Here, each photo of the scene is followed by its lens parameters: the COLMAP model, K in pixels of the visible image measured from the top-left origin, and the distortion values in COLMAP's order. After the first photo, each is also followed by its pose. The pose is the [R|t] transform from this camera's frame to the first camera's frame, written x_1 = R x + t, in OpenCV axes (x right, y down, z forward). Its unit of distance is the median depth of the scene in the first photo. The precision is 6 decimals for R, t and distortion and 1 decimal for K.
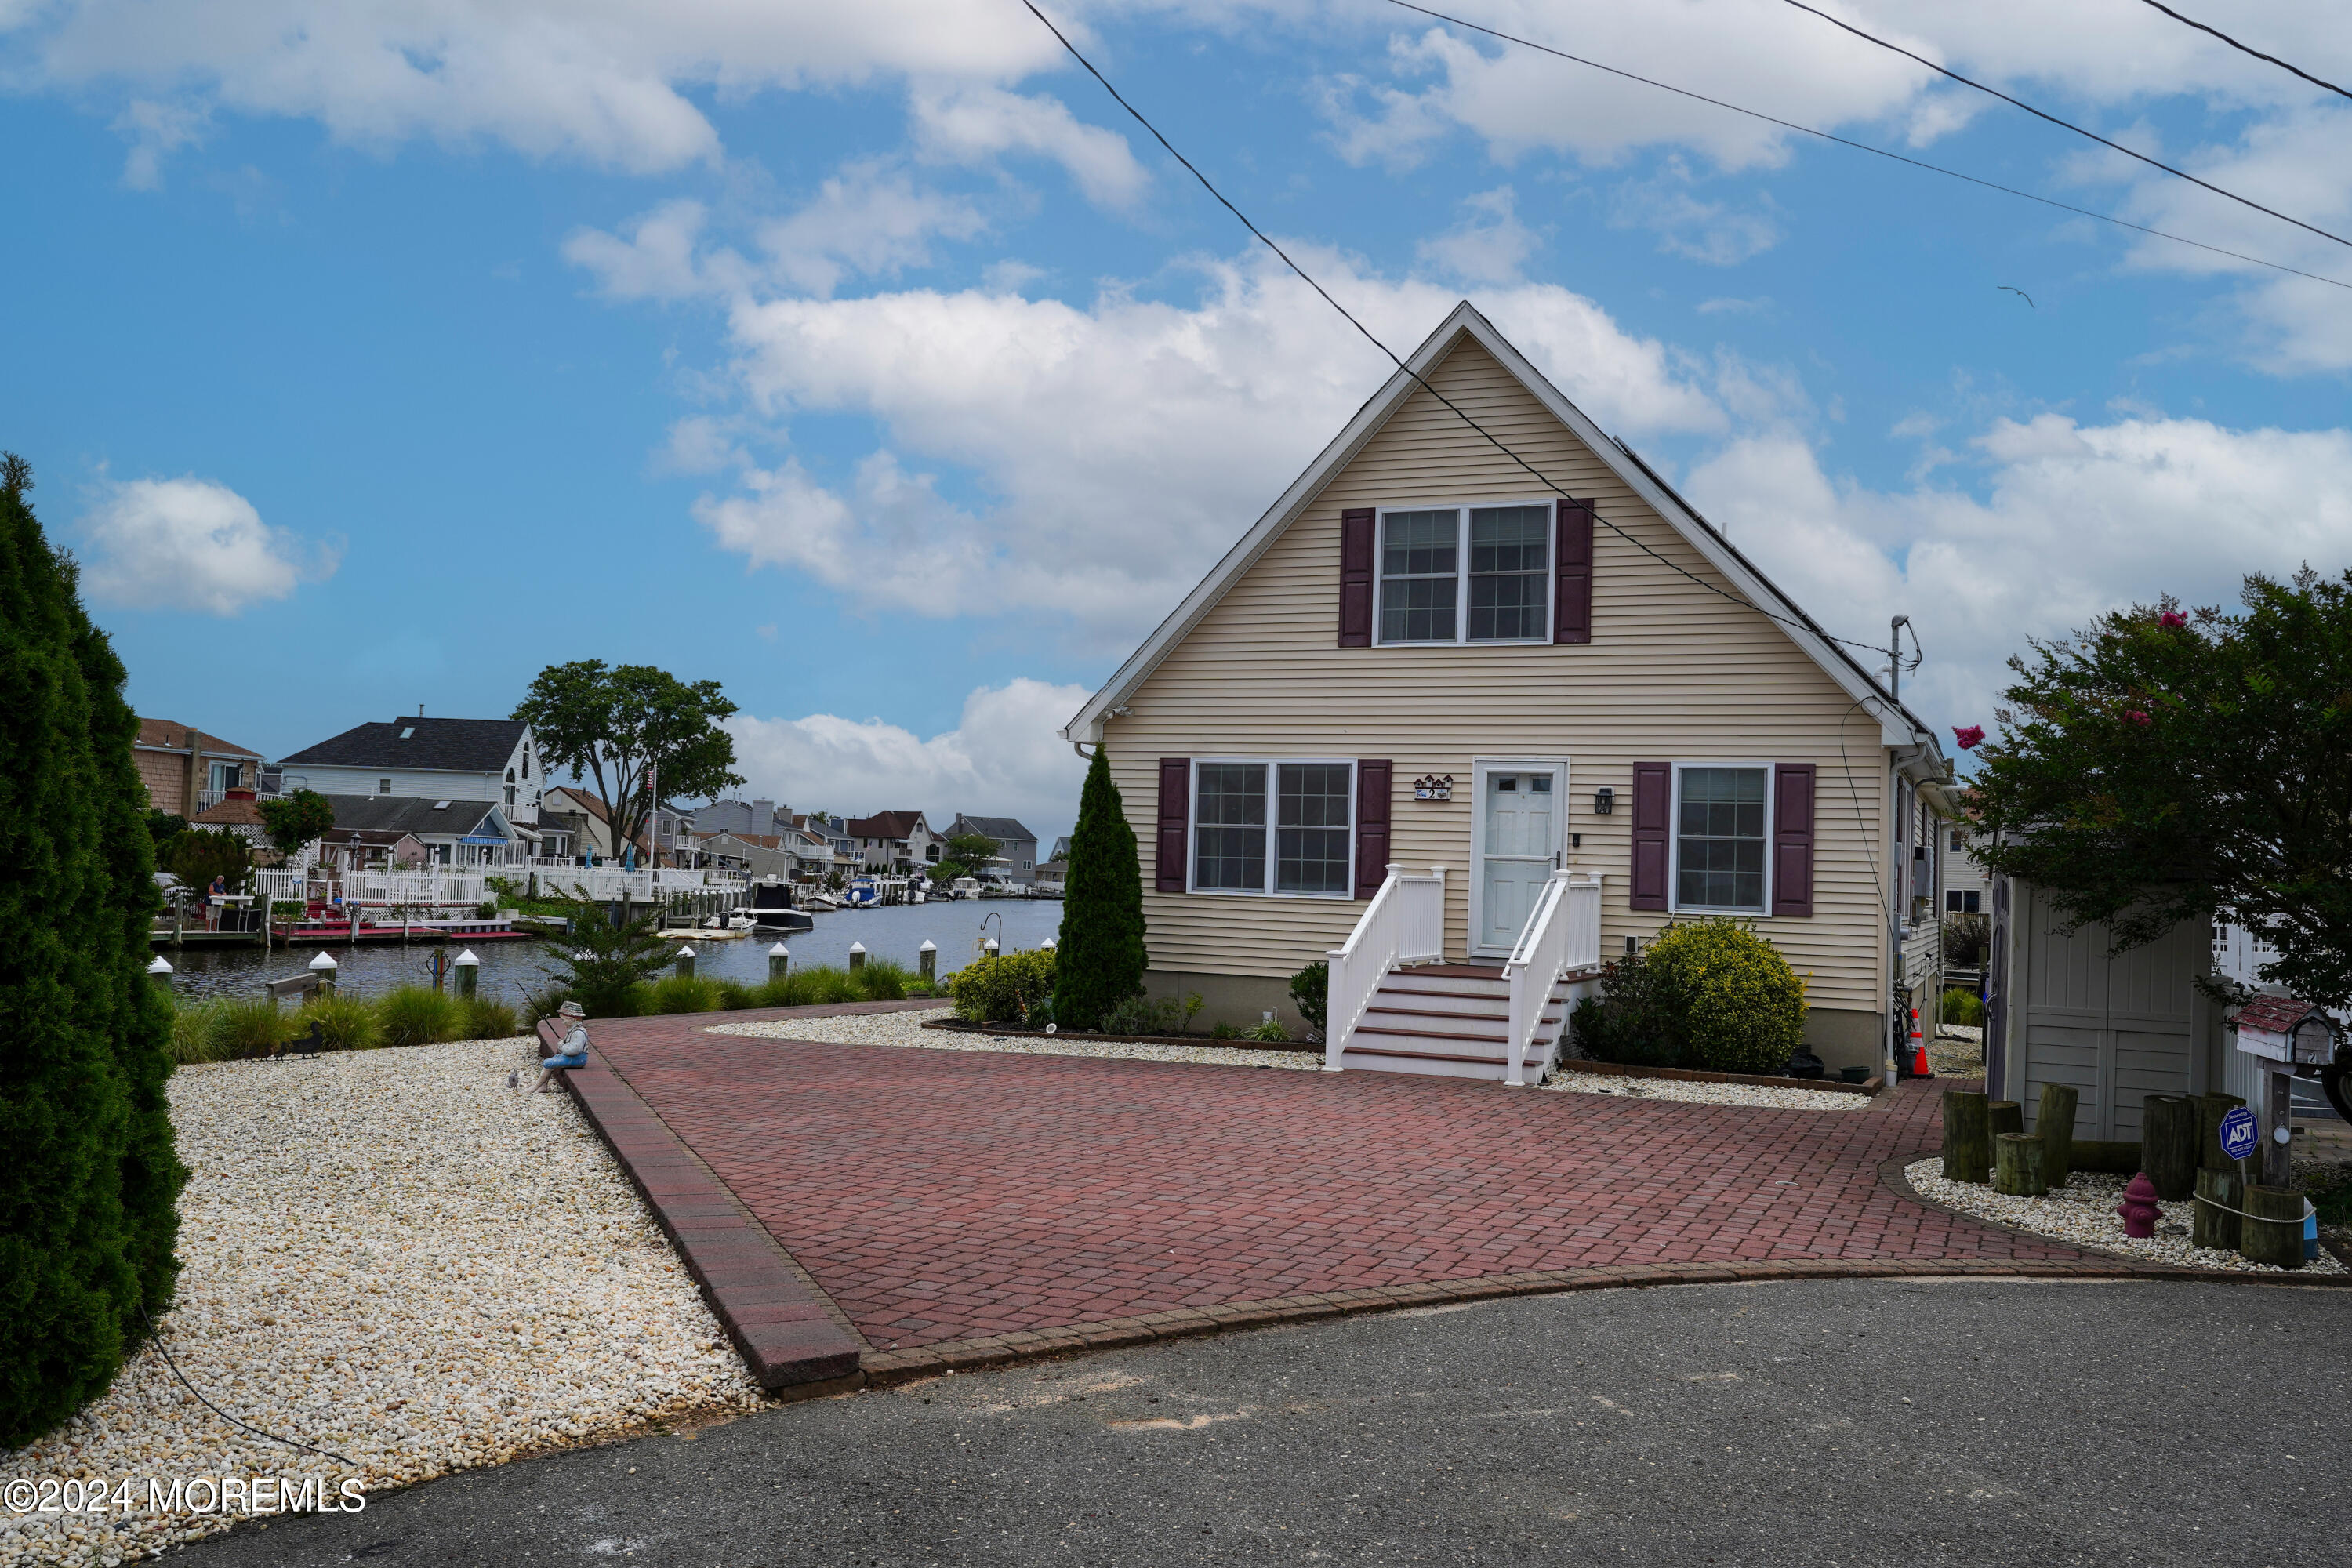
lens RADIAL K [[1924.1, 0, 1175.2], [0, 1924.1, 787.4], [0, 0, 1]] dist [-0.004252, 0.000347]
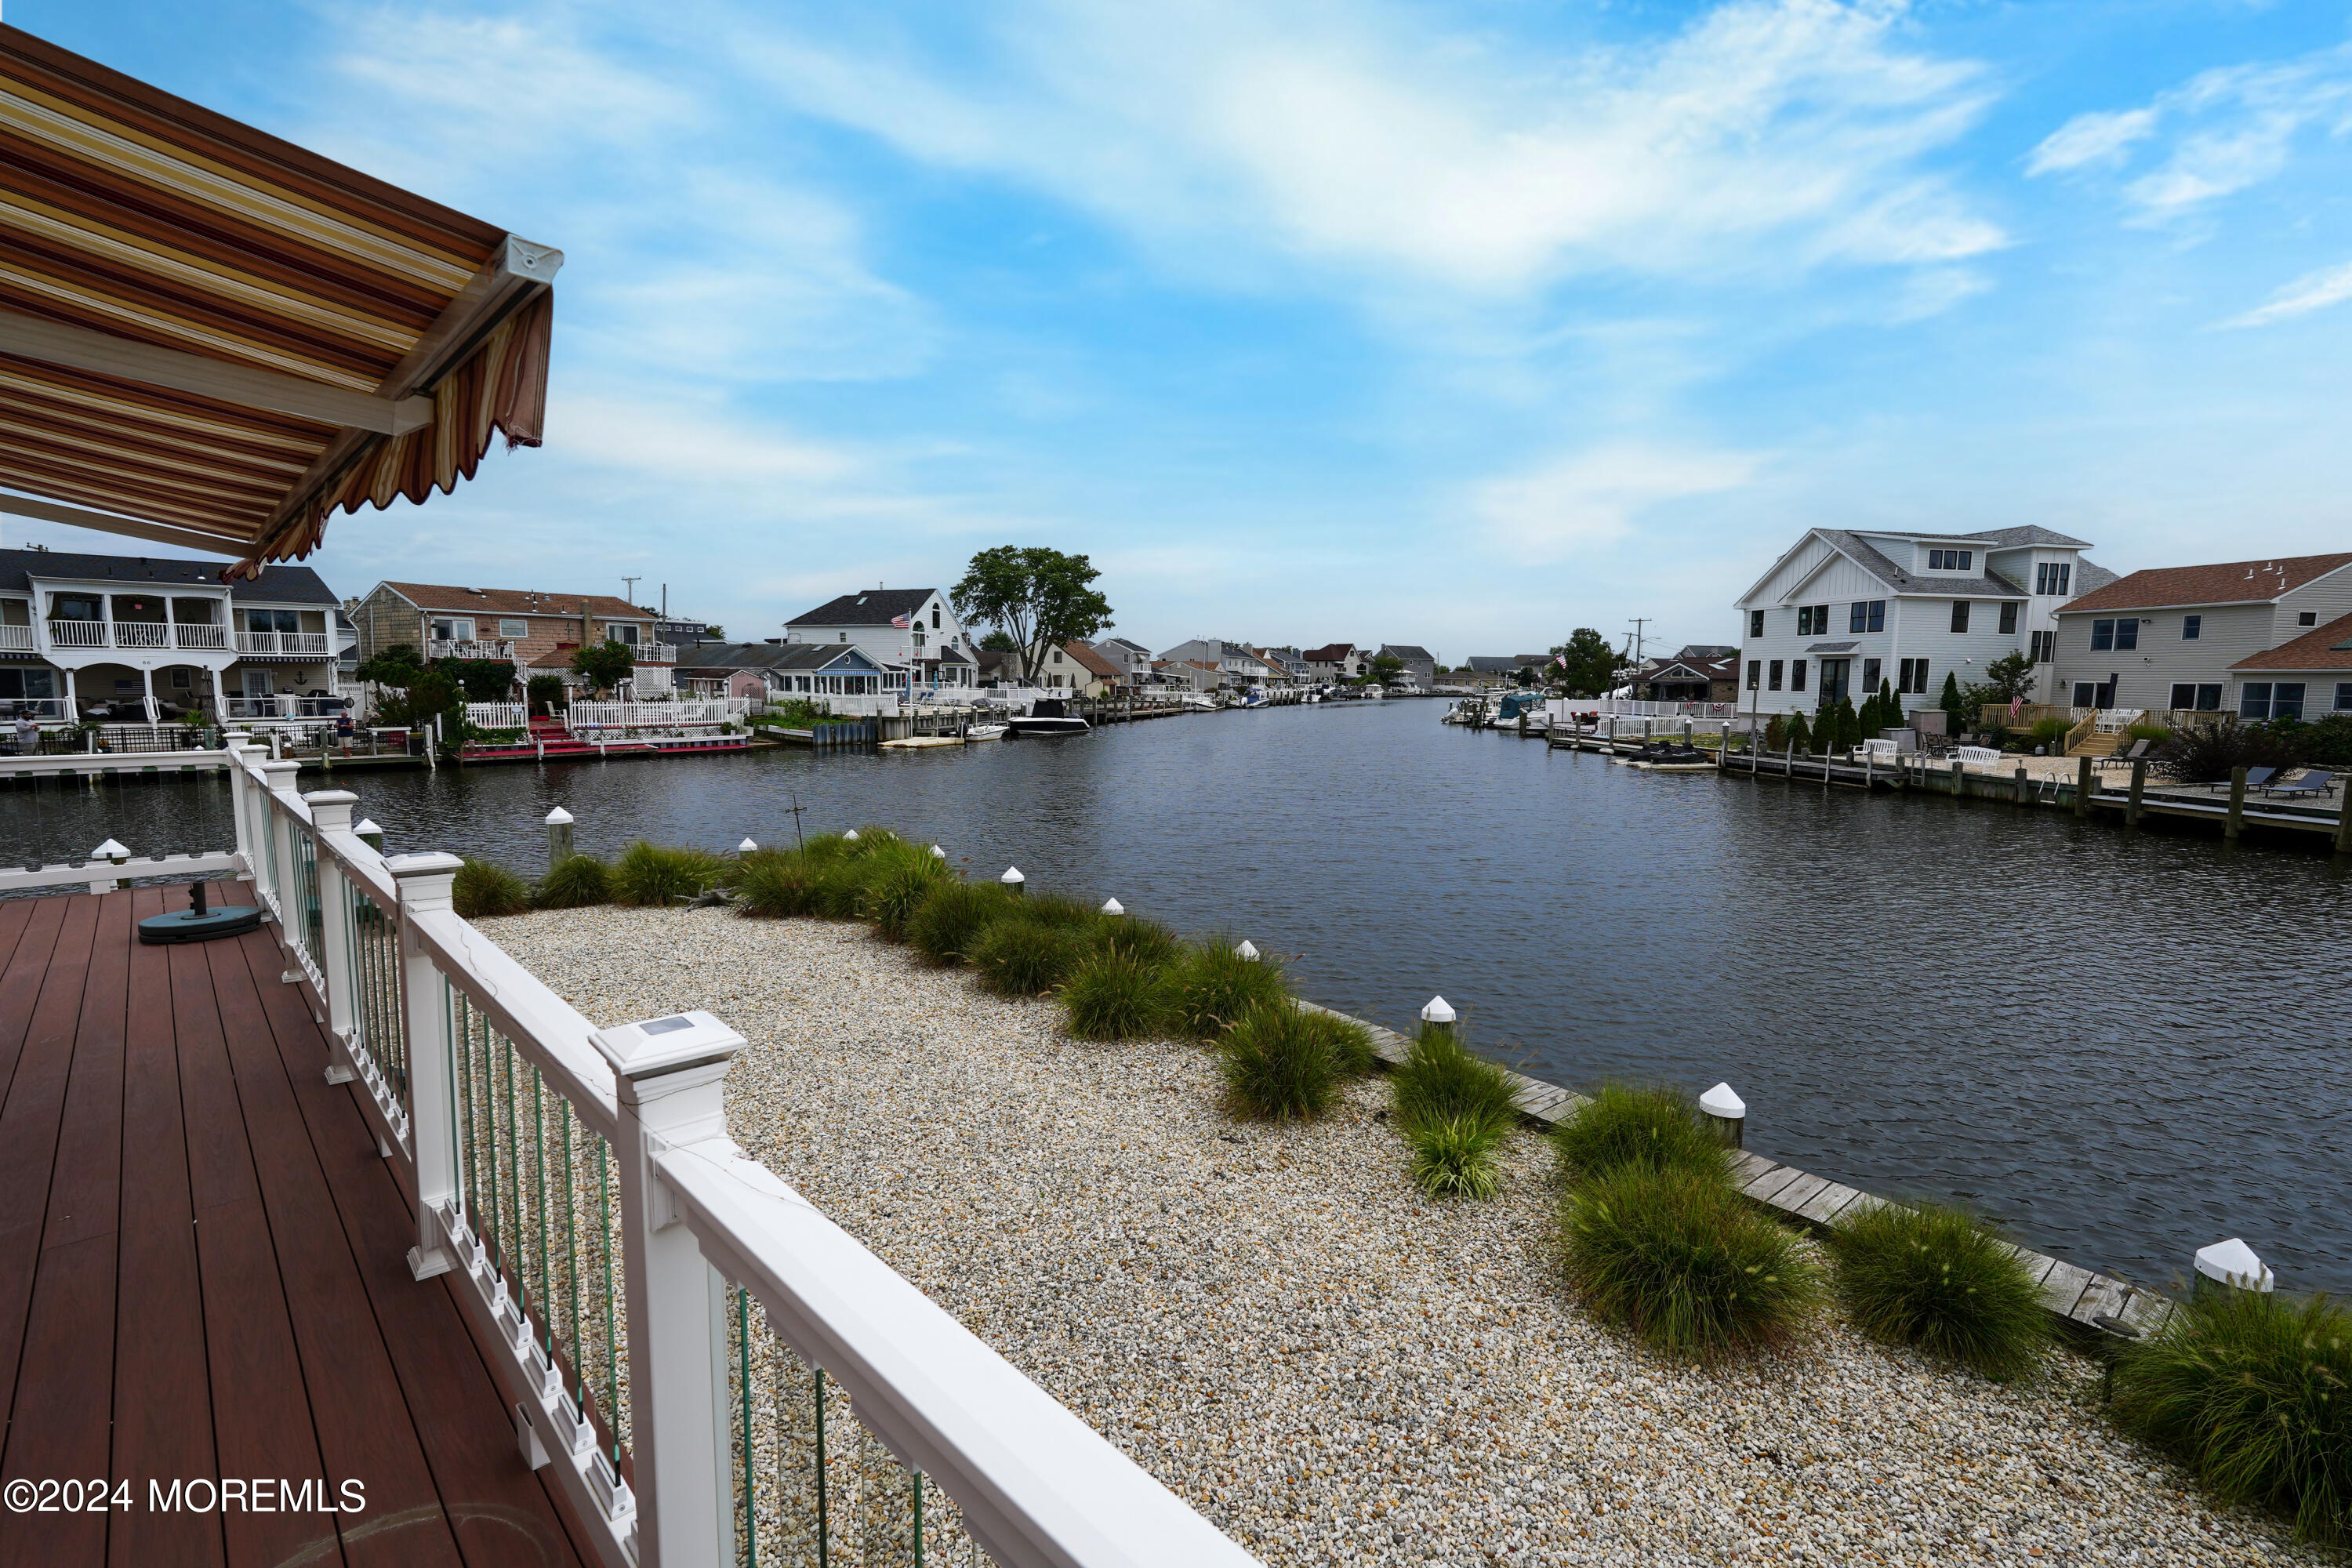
lens RADIAL K [[1039.2, 0, 1171.3], [0, 1039.2, 786.7], [0, 0, 1]] dist [-0.018931, 0.010743]
pose [[0.927795, 0.013040, -0.372861, 0.639424], [0.041270, 0.989669, 0.137304, 0.068815], [0.370800, -0.142778, 0.917672, 1.651232]]
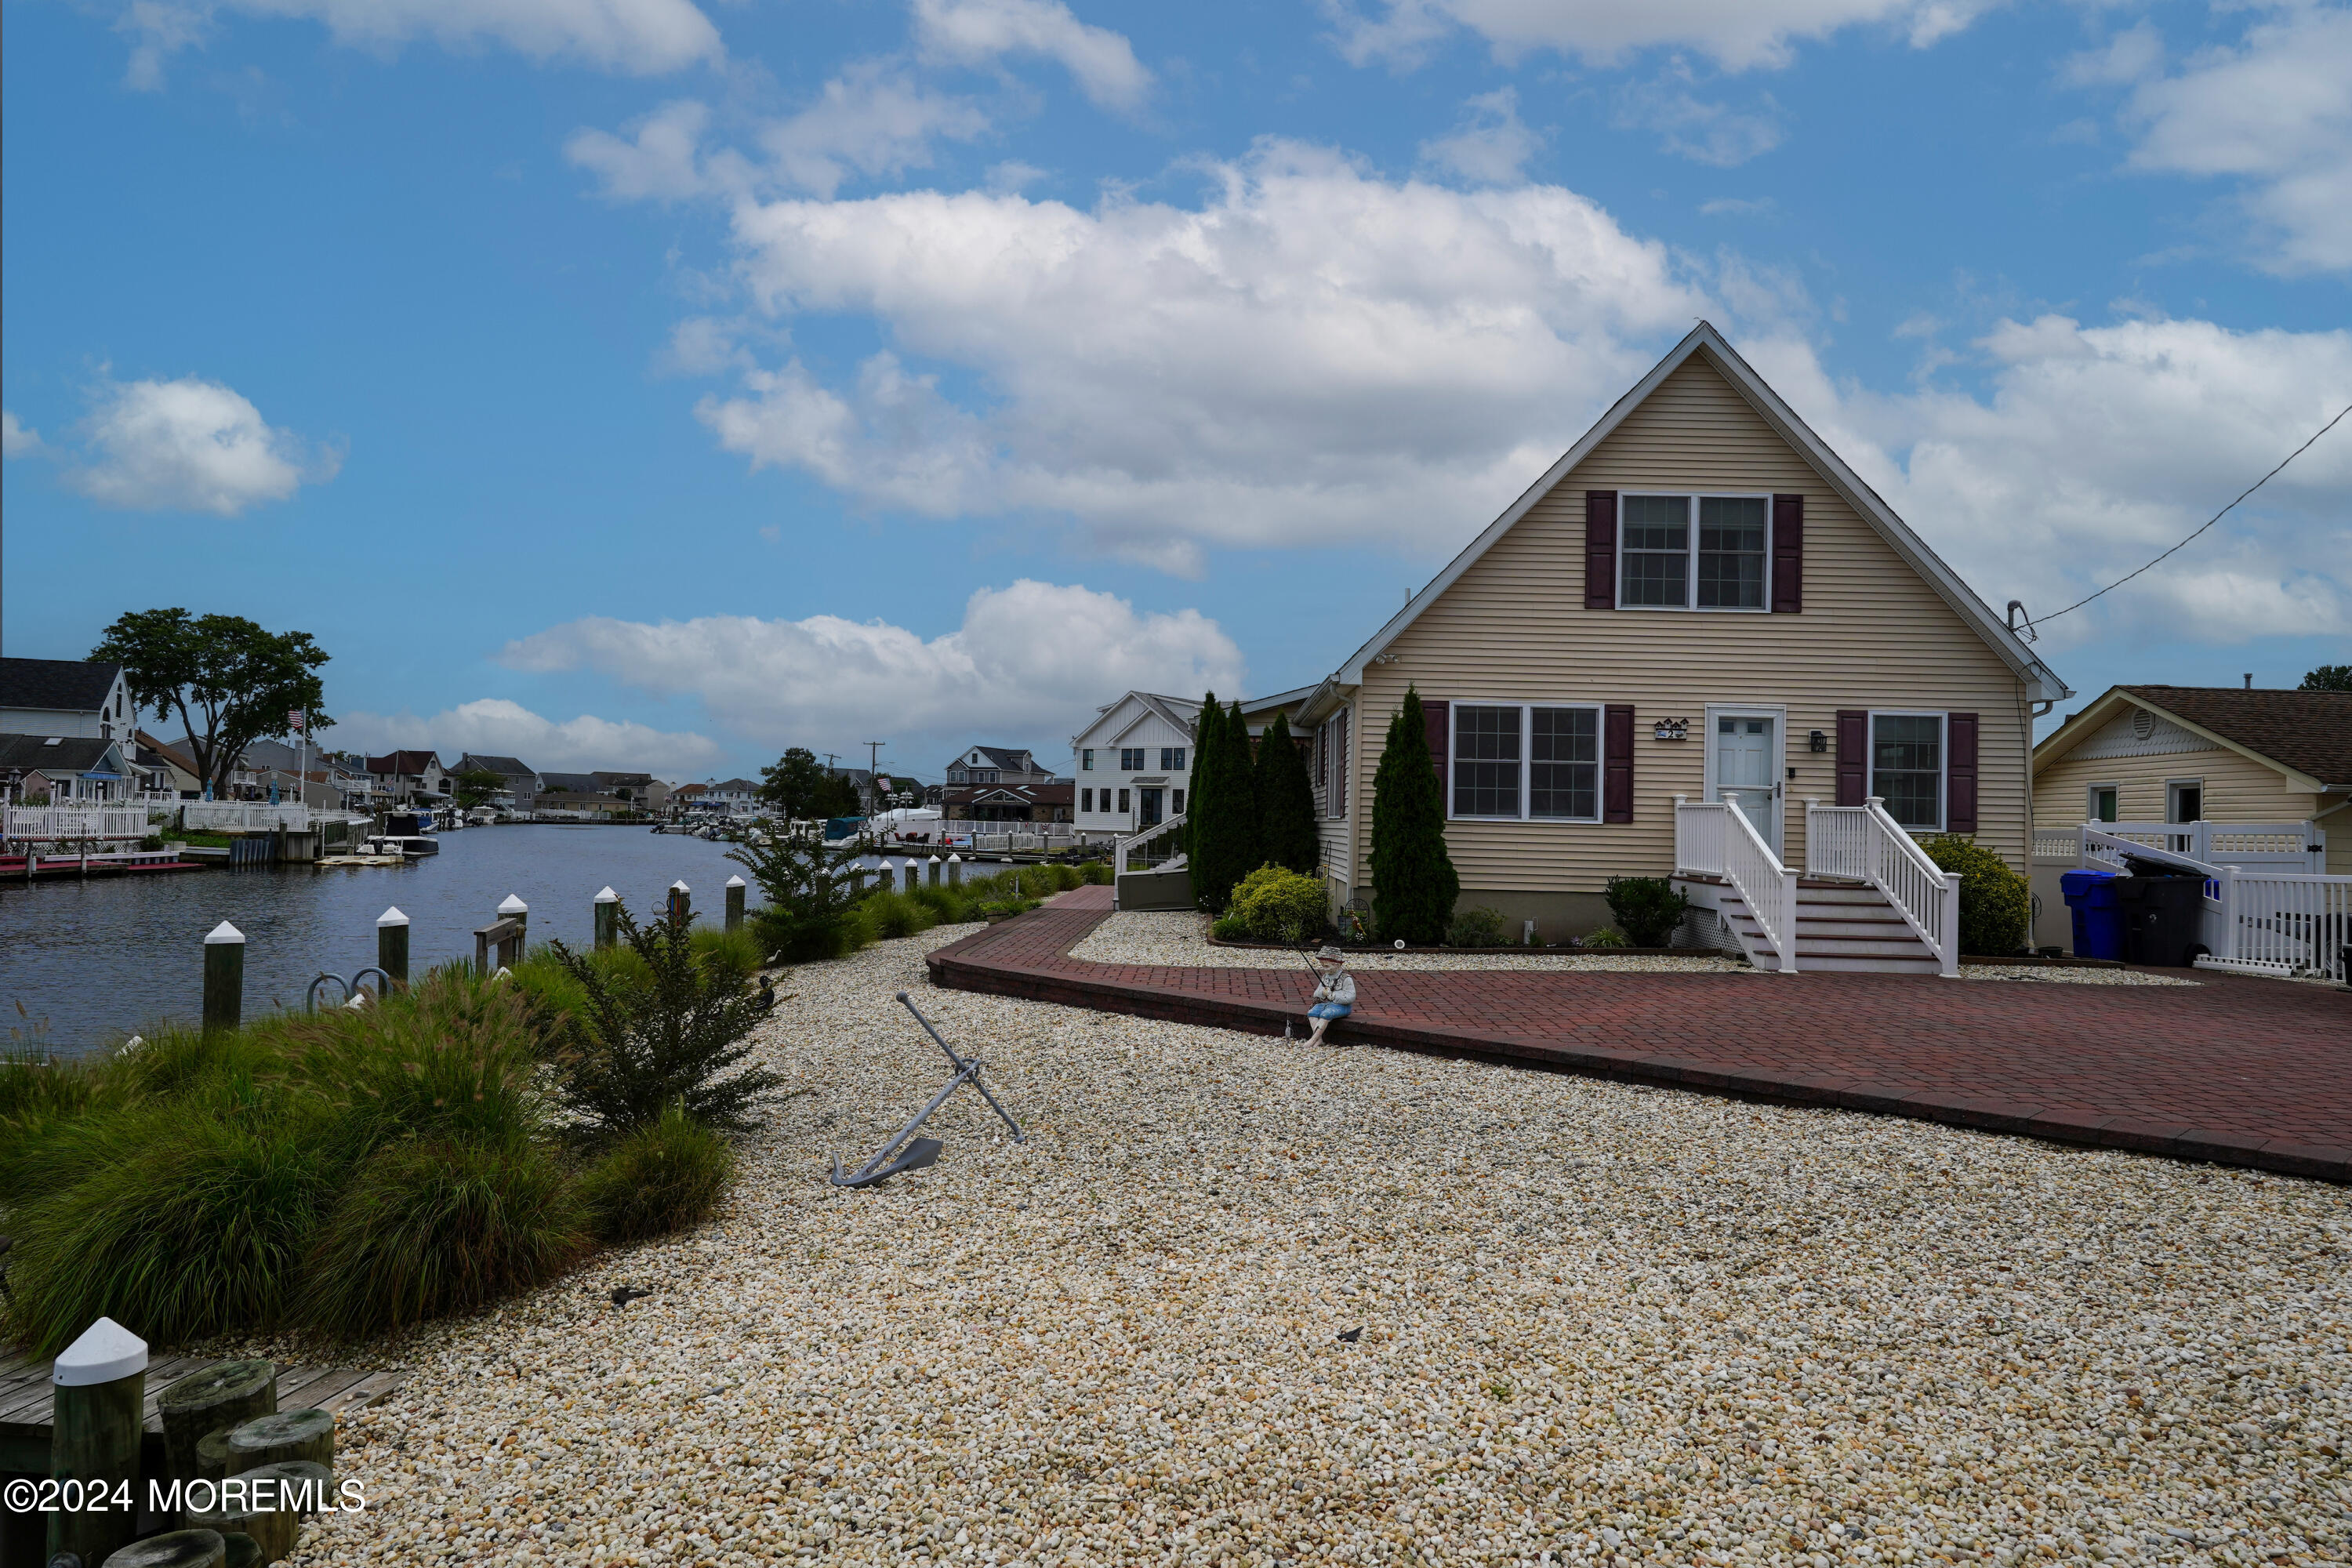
lens RADIAL K [[1415.6, 0, 1173.0], [0, 1415.6, 784.9], [0, 0, 1]] dist [-0.003249, 0.002519]
pose [[0.926699, -0.003673, 0.375785, -0.471799], [-0.009280, 0.999424, 0.032653, 0.008737], [-0.375689, -0.033747, 0.926131, 0.292259]]
